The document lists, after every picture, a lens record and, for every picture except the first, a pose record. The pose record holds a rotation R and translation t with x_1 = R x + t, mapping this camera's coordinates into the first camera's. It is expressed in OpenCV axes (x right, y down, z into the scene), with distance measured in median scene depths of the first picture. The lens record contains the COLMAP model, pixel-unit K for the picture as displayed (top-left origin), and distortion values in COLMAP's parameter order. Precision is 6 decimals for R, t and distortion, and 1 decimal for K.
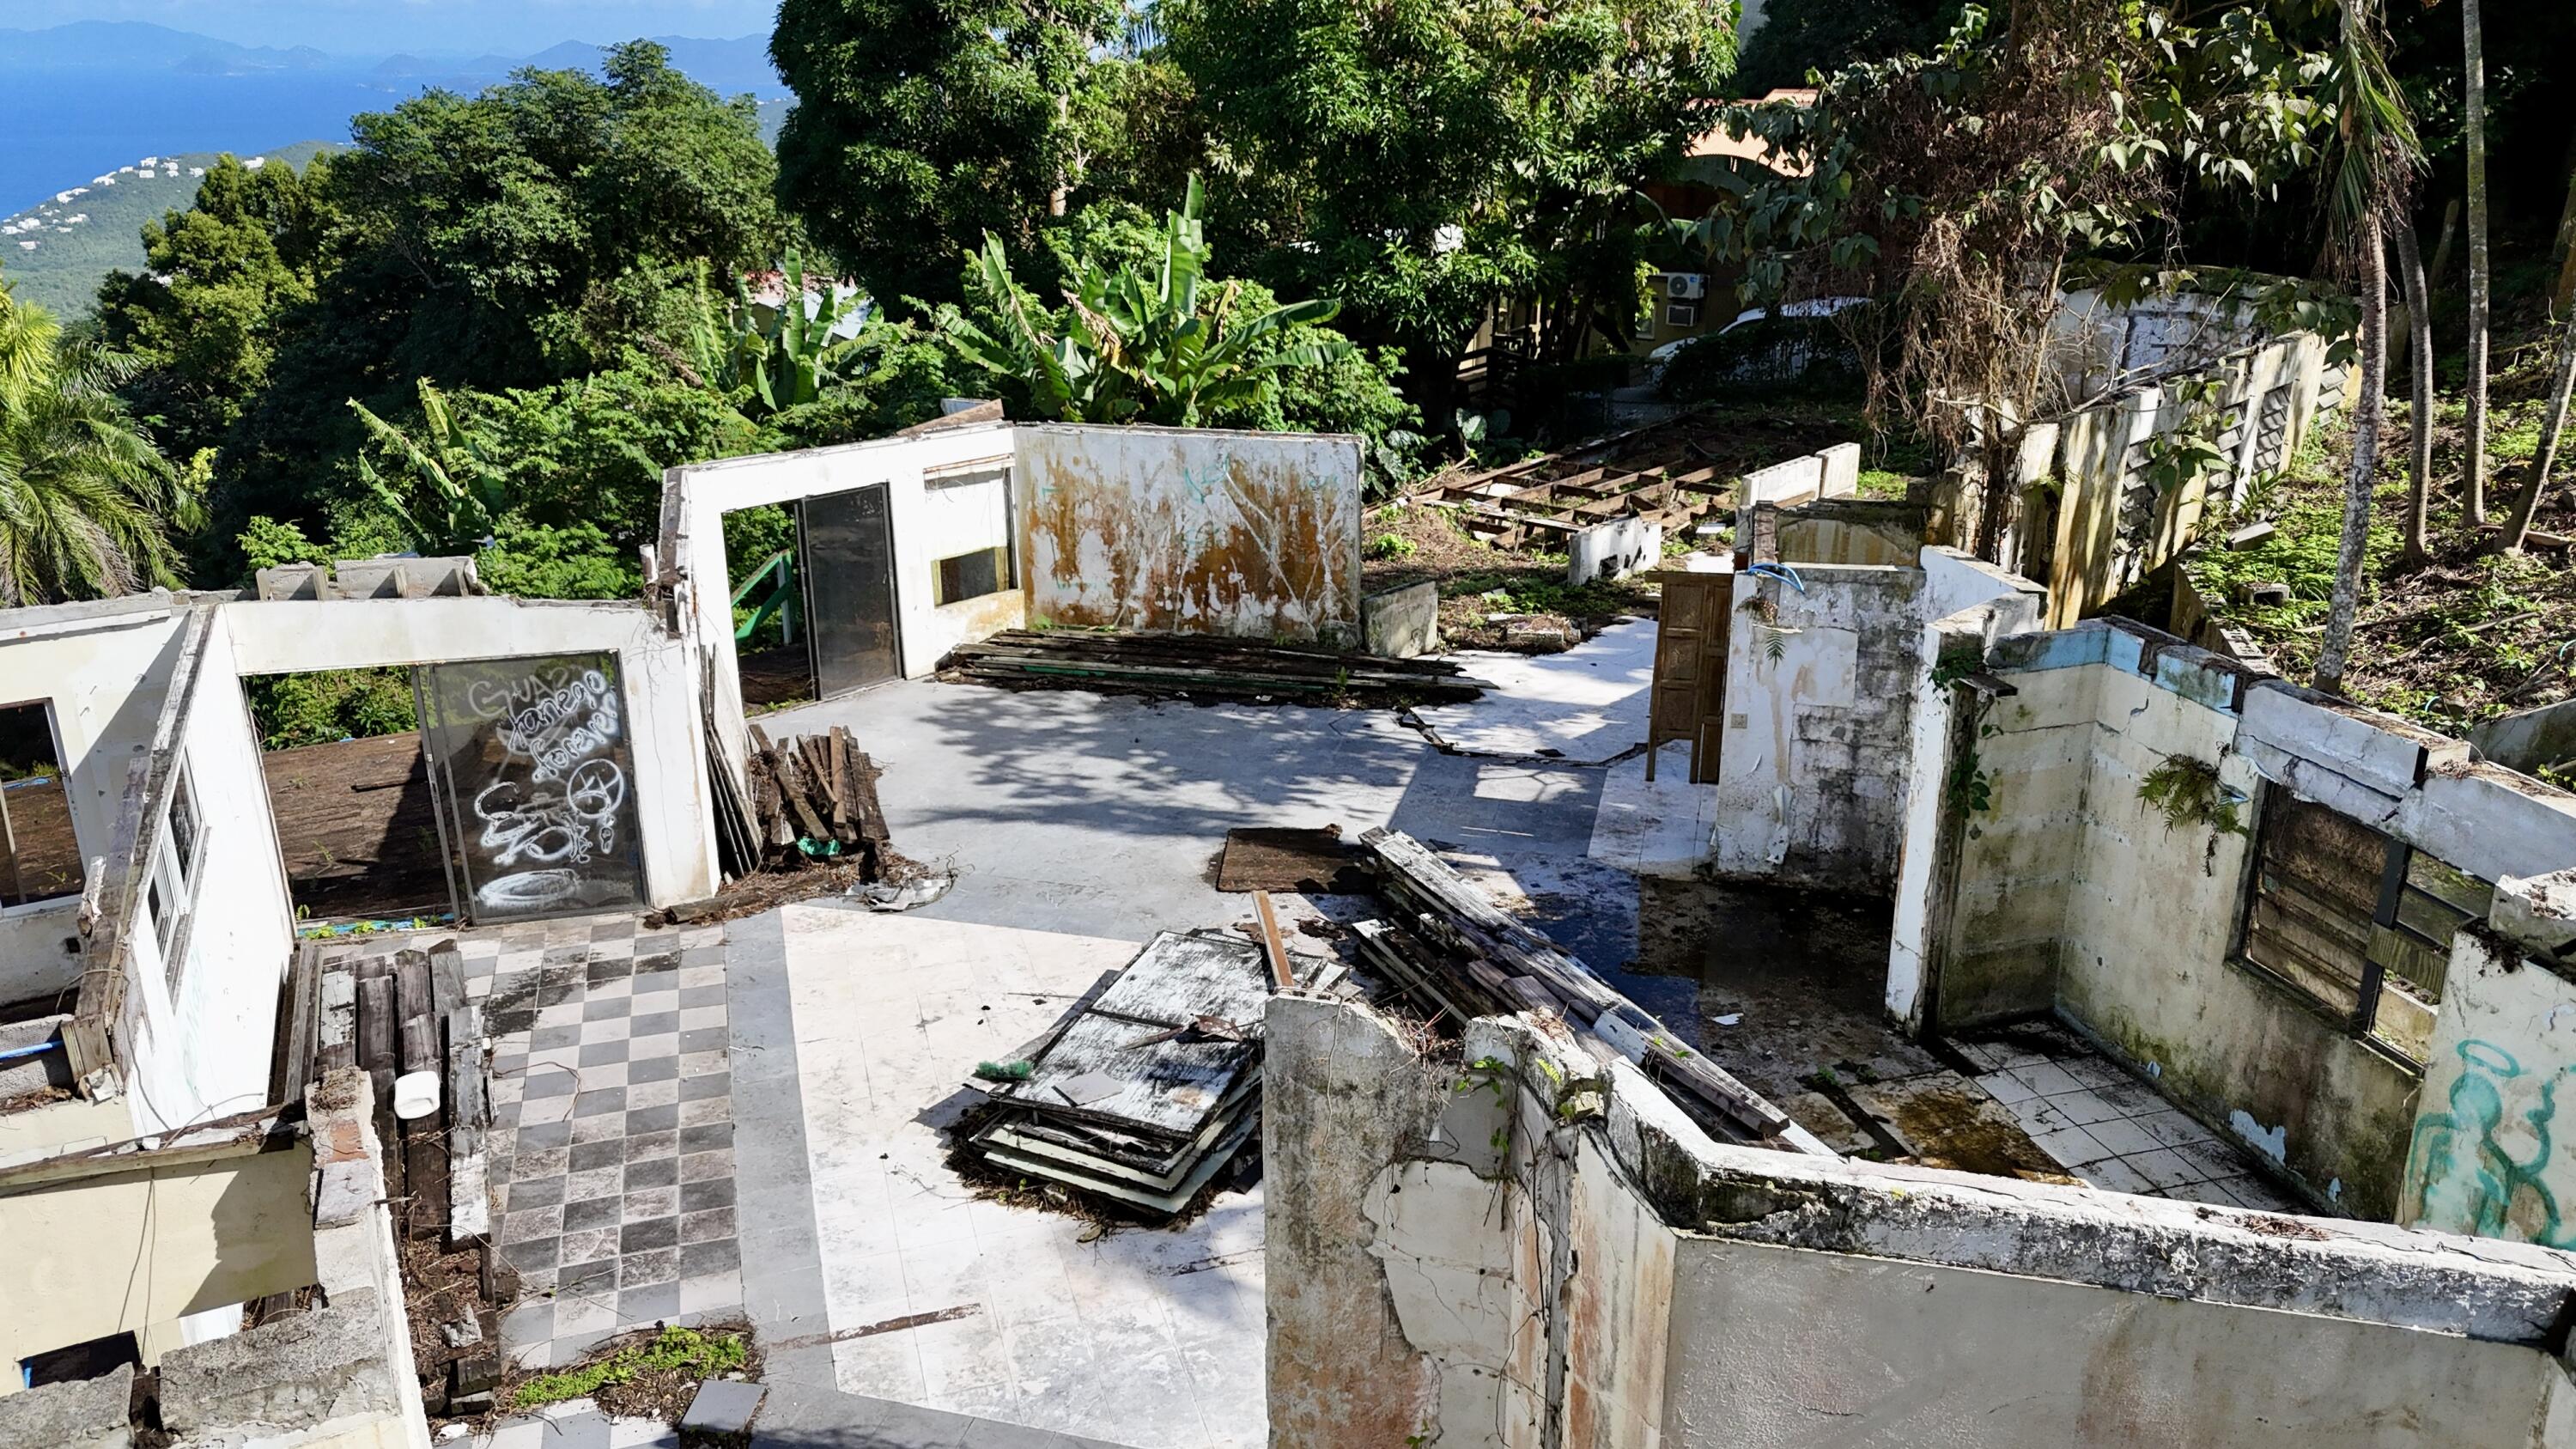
lens RADIAL K [[1893.2, 0, 1288.0], [0, 1893.2, 724.5], [0, 0, 1]] dist [0.033481, 0.000048]
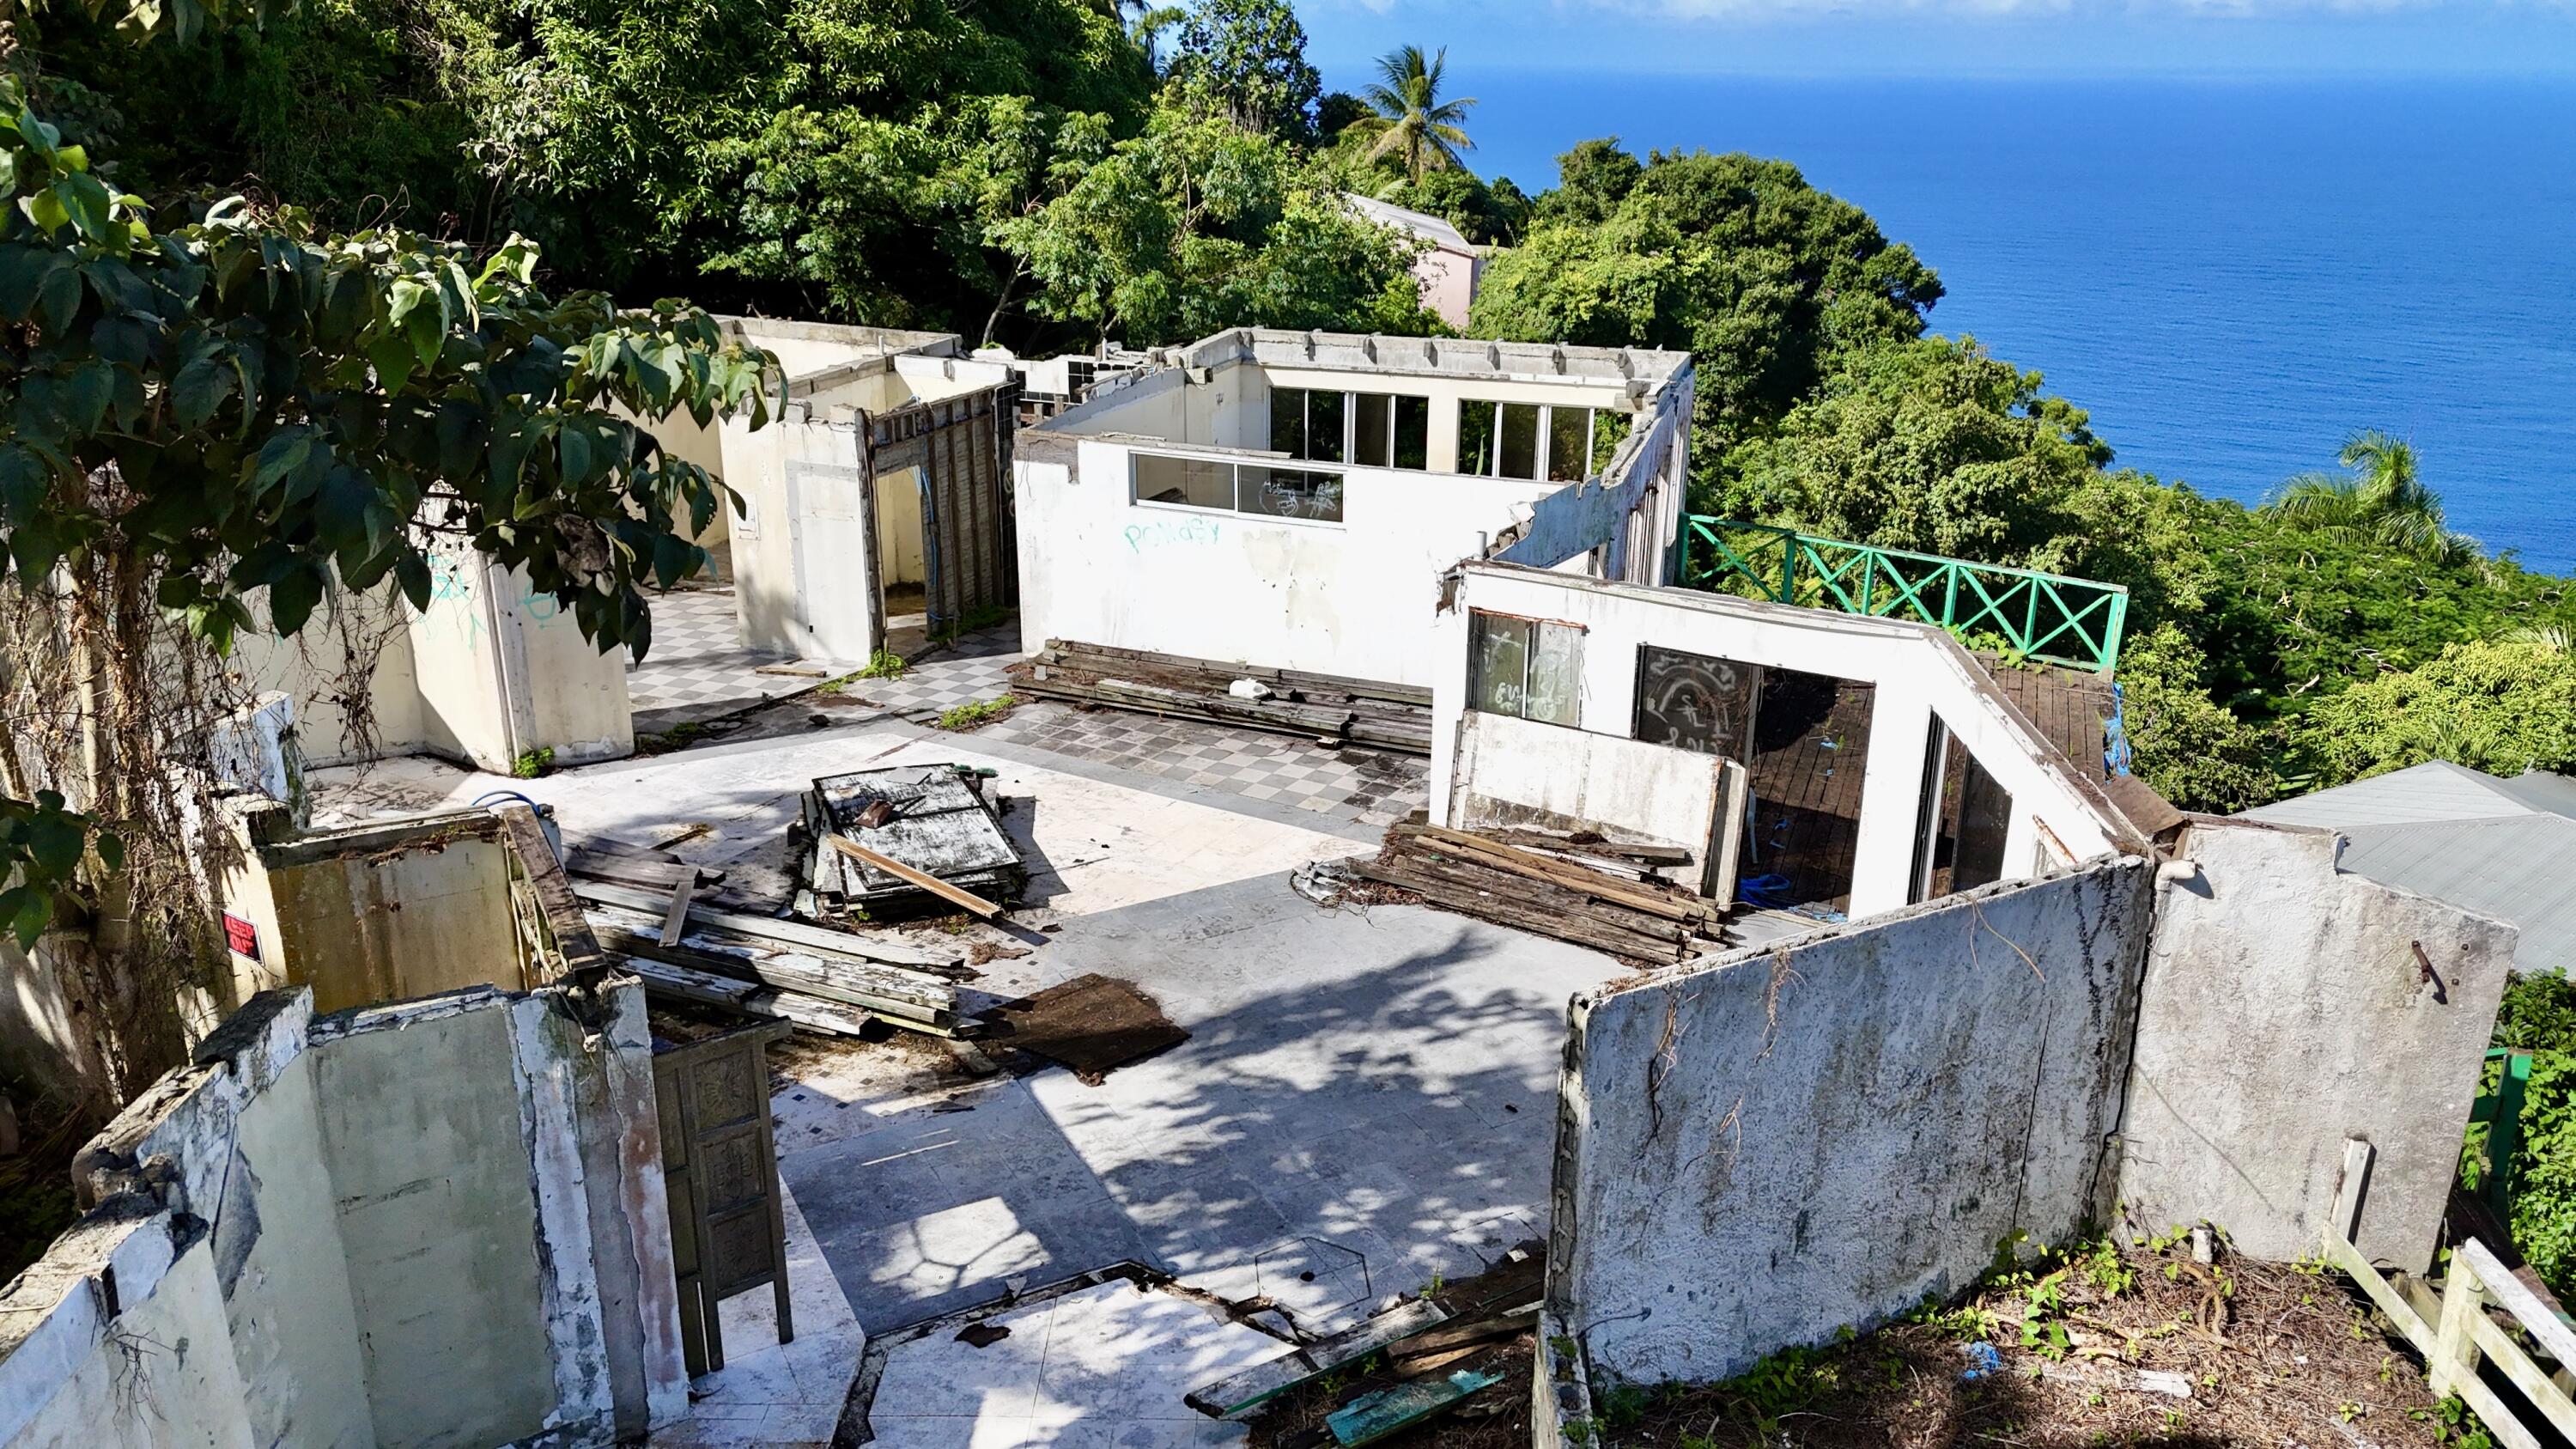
lens RADIAL K [[1886.8, 0, 1287.0], [0, 1886.8, 714.7], [0, 0, 1]] dist [0.061219, -0.056596]
pose [[-0.745157, 0.224538, -0.627952, 0.364997], [-0.223897, 0.802727, 0.552719, -0.449650], [0.628181, 0.552459, -0.547884, 1.175109]]
